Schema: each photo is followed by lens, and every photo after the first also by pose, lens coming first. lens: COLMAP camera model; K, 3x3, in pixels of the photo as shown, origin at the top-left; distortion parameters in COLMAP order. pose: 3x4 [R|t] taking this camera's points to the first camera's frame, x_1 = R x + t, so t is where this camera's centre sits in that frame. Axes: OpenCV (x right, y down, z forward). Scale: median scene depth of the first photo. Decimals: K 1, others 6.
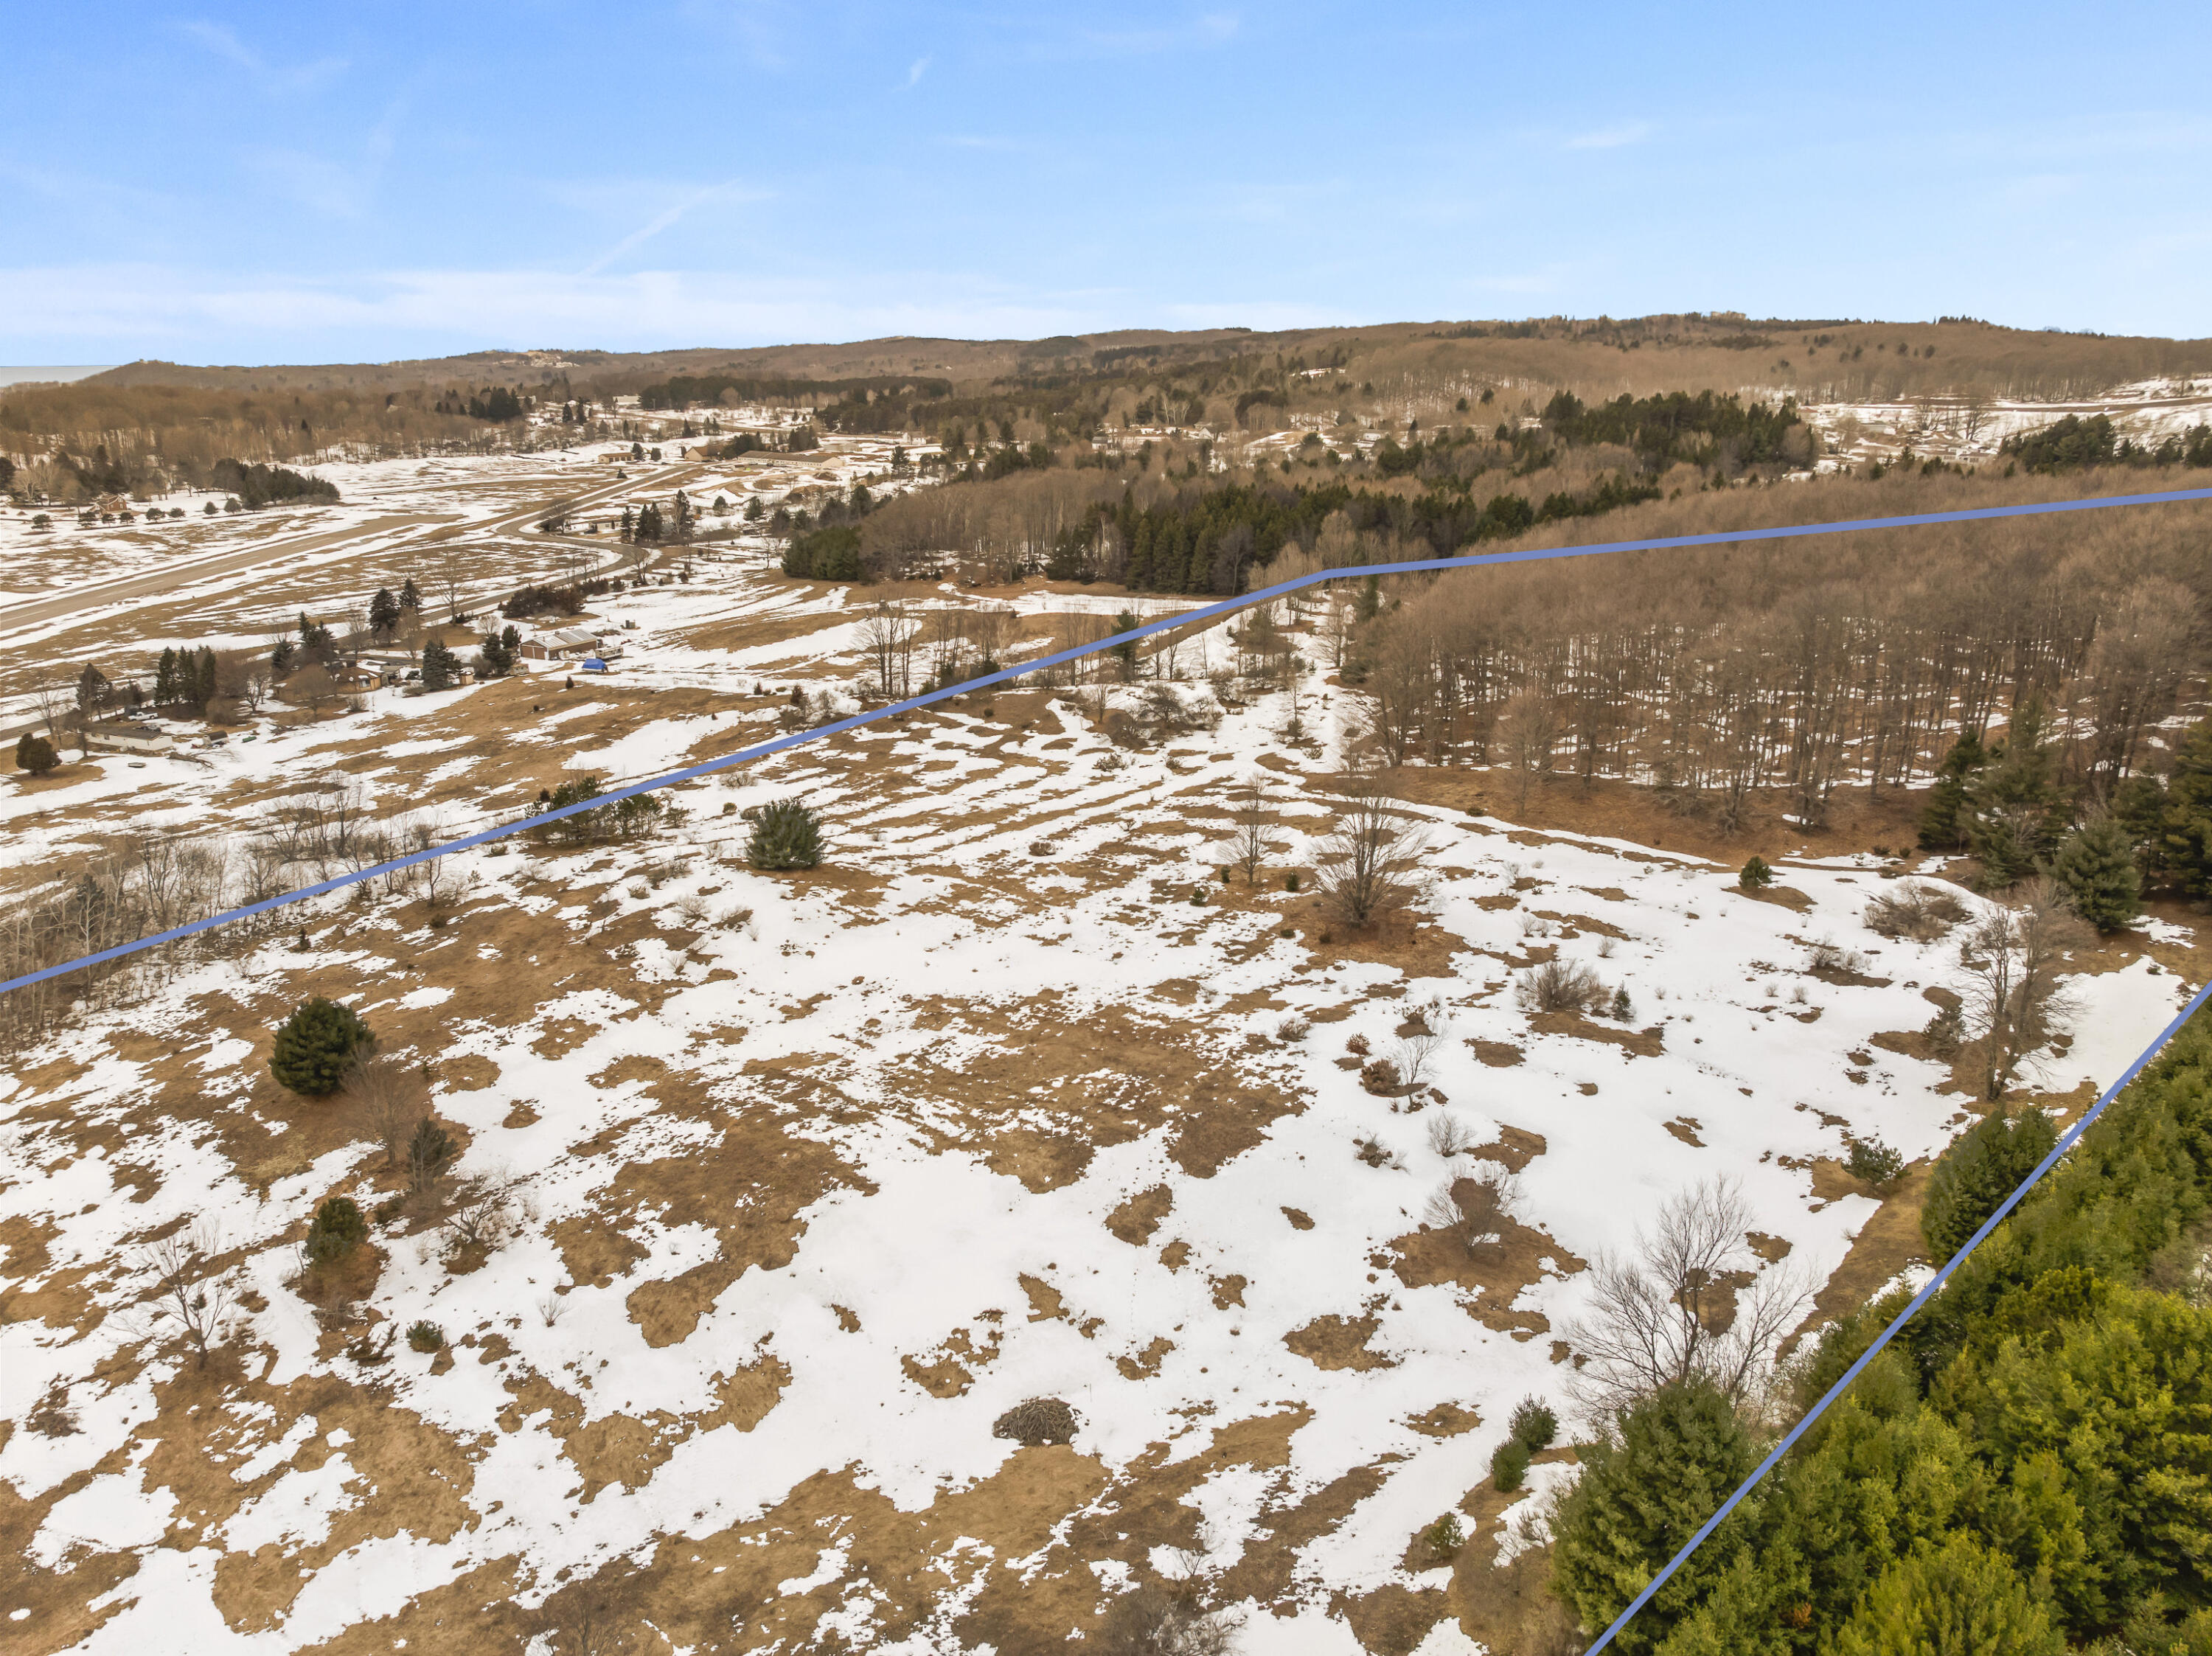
lens RADIAL K [[1552.9, 0, 1118.9], [0, 1552.9, 824.6], [0, 0, 1]] dist [-0.029188, -0.013720]
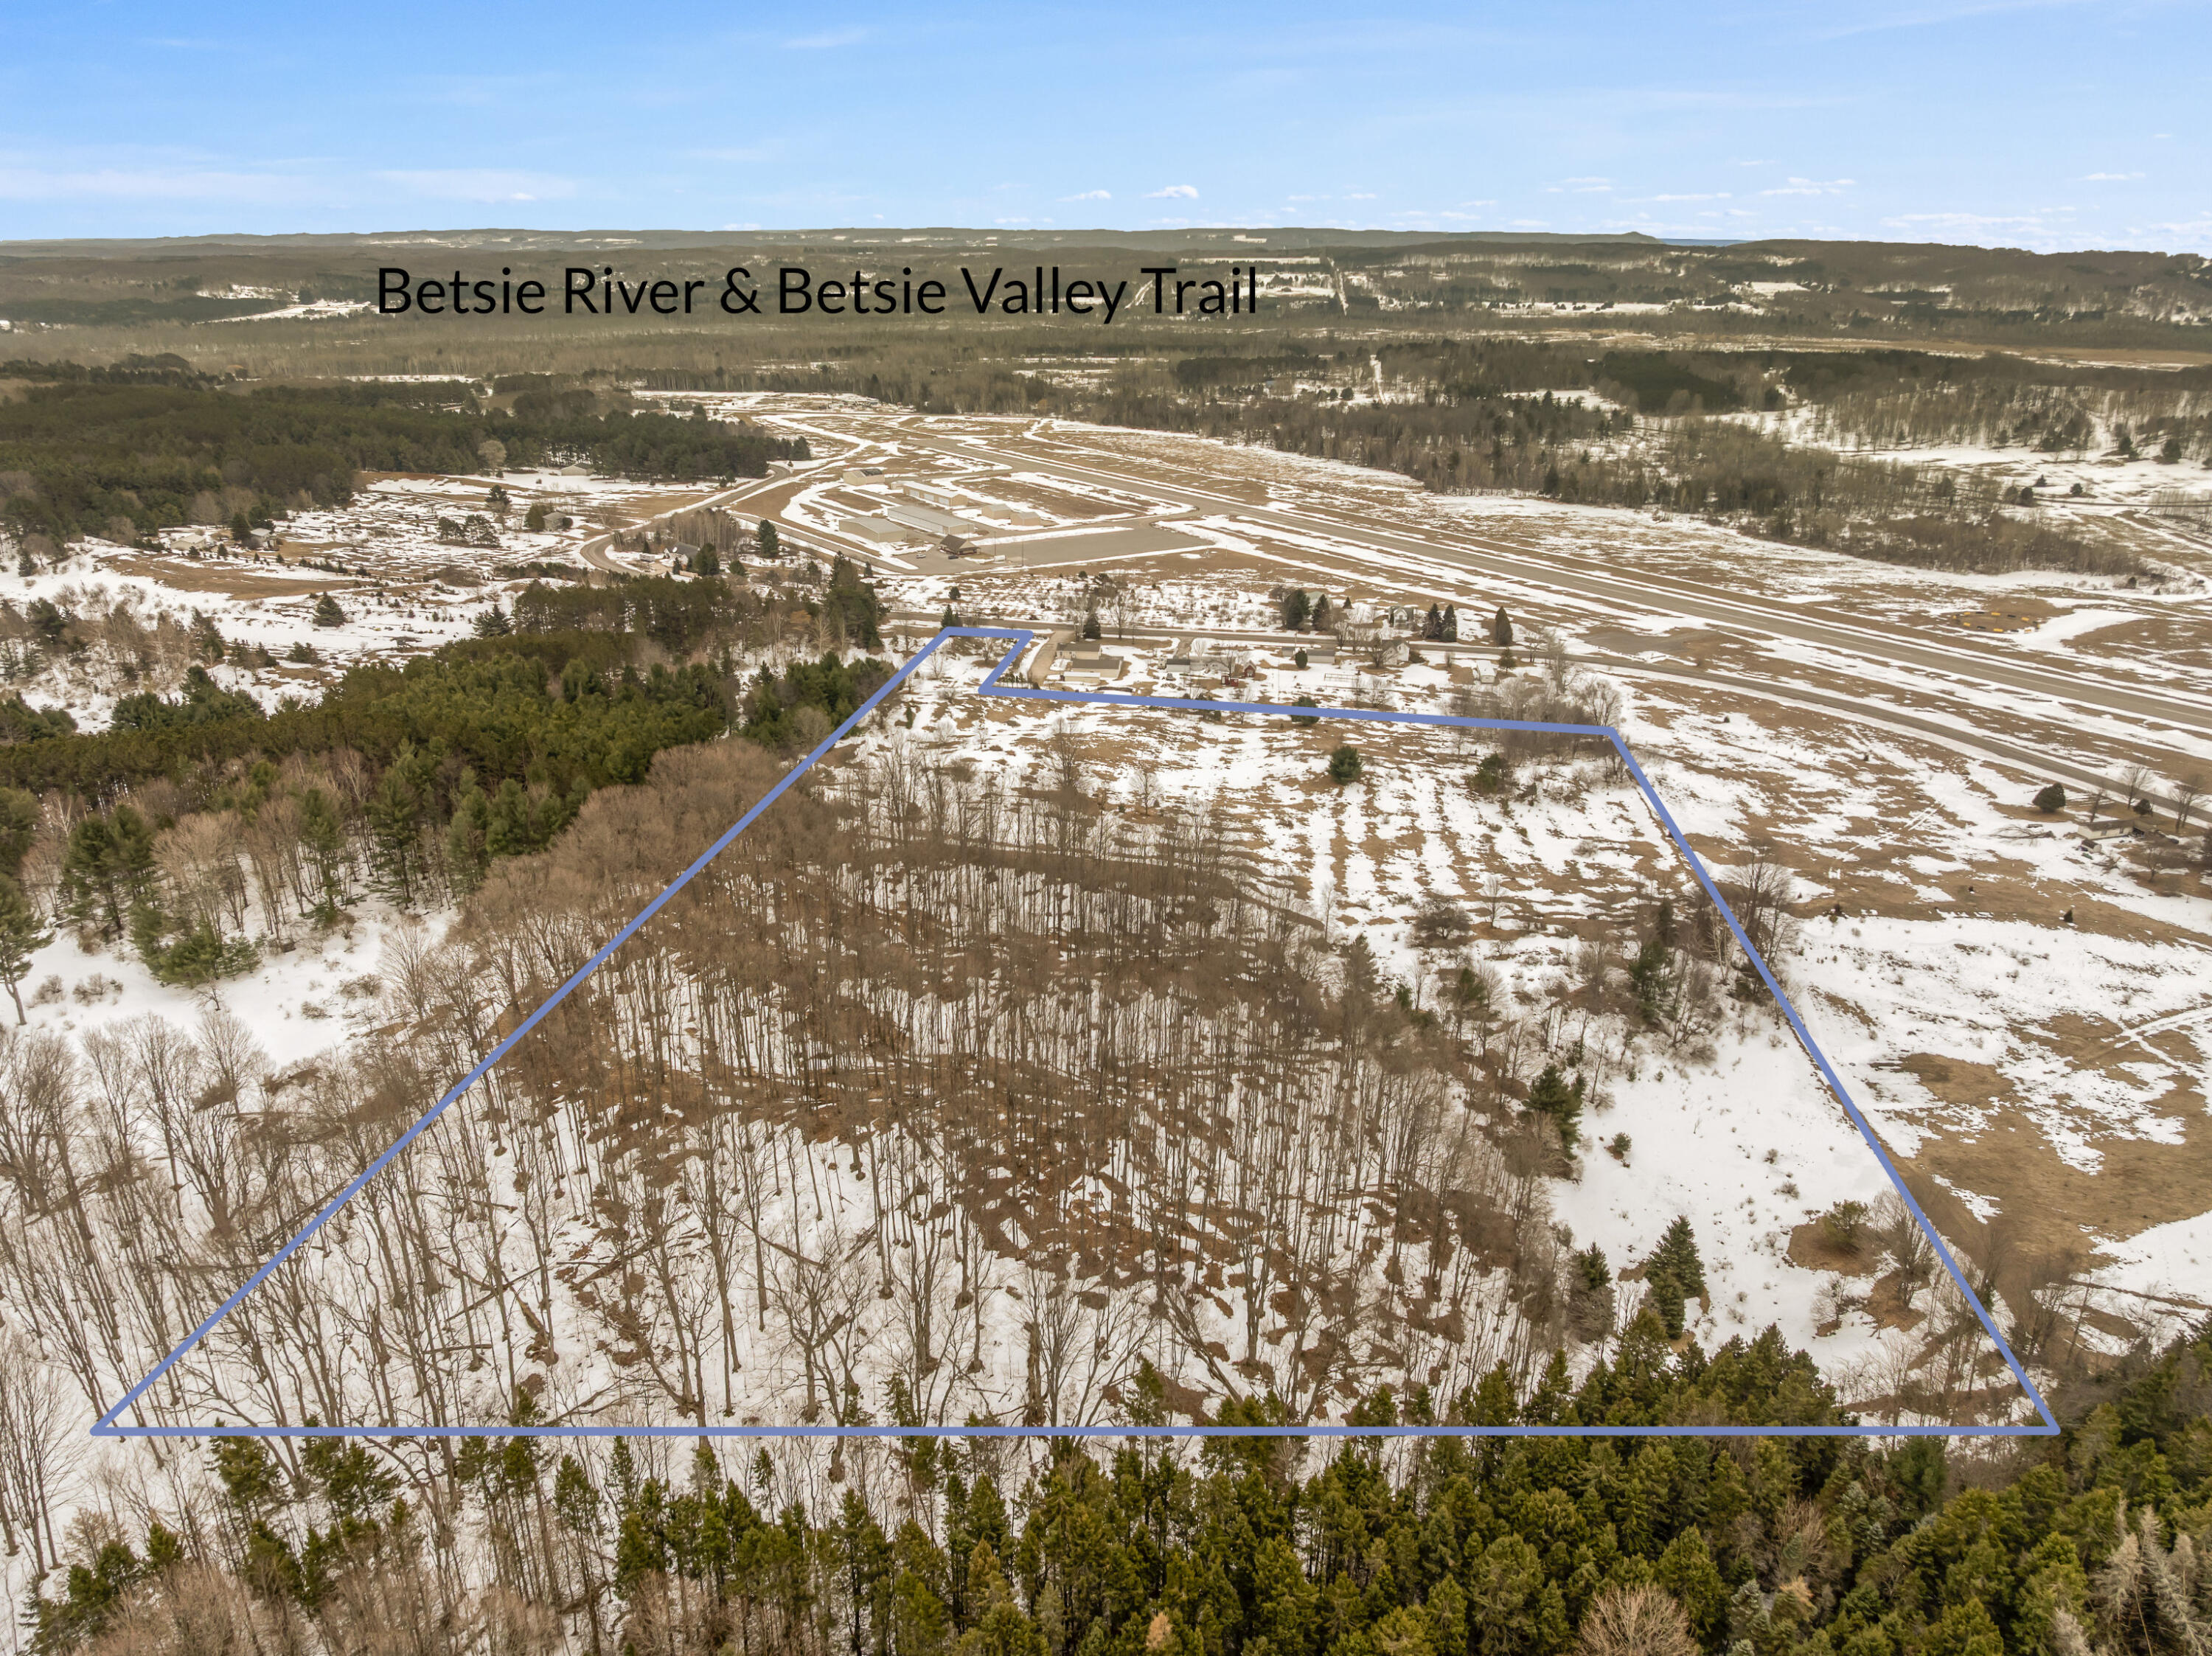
lens RADIAL K [[1552.9, 0, 1111.2], [0, 1552.9, 822.8], [0, 0, 1]] dist [-0.029188, -0.013720]
pose [[-0.804684, 0.214771, -0.553495, 1.508598], [-0.171907, 0.808054, 0.563469, -1.313265], [0.568271, 0.548564, -0.613307, 2.702424]]
